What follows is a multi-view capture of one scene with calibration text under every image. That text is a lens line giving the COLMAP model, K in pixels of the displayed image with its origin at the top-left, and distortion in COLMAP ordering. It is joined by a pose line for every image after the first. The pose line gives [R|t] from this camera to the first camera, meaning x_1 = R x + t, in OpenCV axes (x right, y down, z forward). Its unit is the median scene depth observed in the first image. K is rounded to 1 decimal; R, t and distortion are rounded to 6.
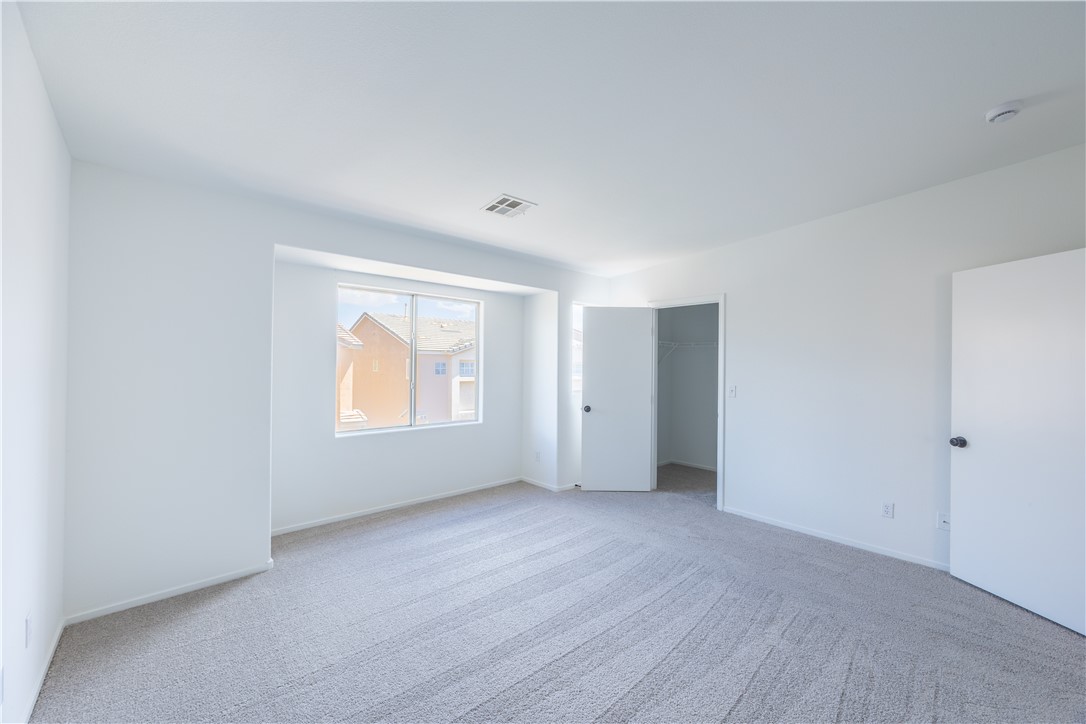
lens RADIAL K [[420.0, 0, 542.2], [0, 420.0, 363.1], [0, 0, 1]] dist [-0.001651, -0.000162]
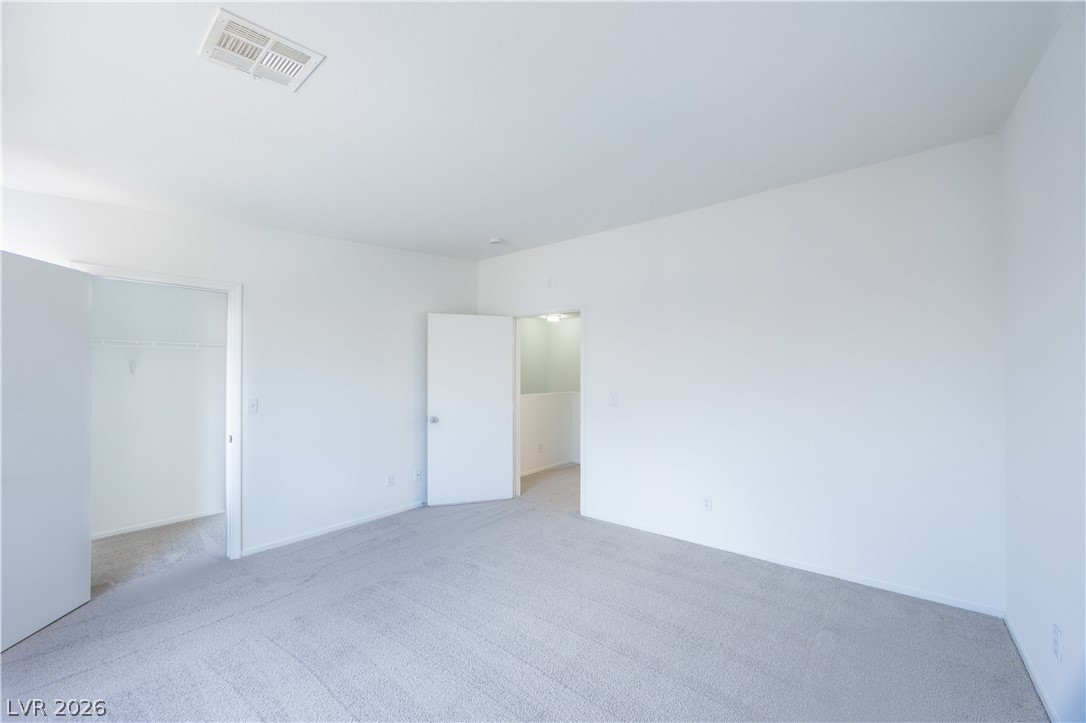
lens RADIAL K [[420.0, 0, 546.2], [0, 420.0, 370.3], [0, 0, 1]] dist [-0.001651, -0.000162]
pose [[-0.153122, 0.003330, 0.988202, -0.551196], [0.004995, 0.999984, -0.002595, 0.003711], [-0.988195, 0.004539, -0.153137, 0.681308]]
